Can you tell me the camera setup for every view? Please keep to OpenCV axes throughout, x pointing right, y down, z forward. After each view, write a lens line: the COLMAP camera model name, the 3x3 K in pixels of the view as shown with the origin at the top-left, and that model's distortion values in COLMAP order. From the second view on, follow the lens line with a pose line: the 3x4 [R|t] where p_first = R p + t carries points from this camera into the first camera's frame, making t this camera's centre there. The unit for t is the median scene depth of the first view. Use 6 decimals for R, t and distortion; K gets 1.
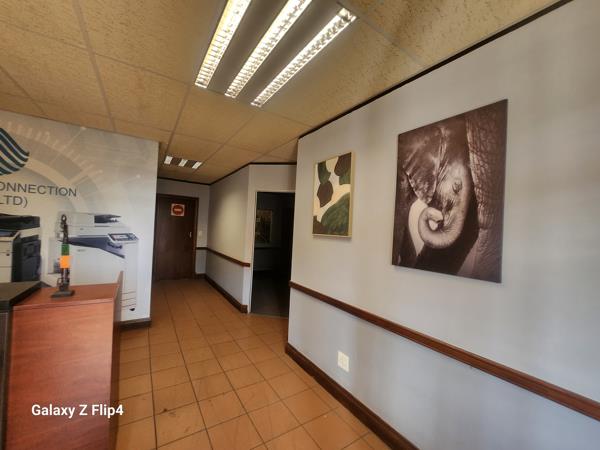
lens RADIAL K [[239.8, 0, 300.3], [0, 239.8, 228.9], [0, 0, 1]] dist [-0.023559, 0.004617]
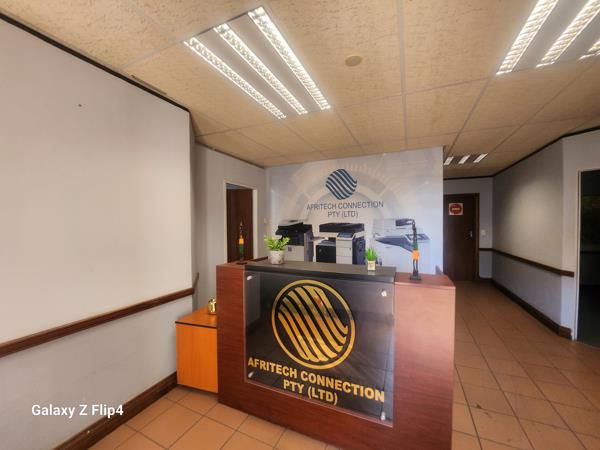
lens RADIAL K [[239.1, 0, 299.6], [0, 239.1, 229.1], [0, 0, 1]] dist [-0.023794, 0.000409]
pose [[0.519188, -0.033293, -0.854011, -0.051899], [0.033945, 0.999256, -0.018319, -0.003583], [0.853986, -0.019478, 0.519932, -0.098105]]
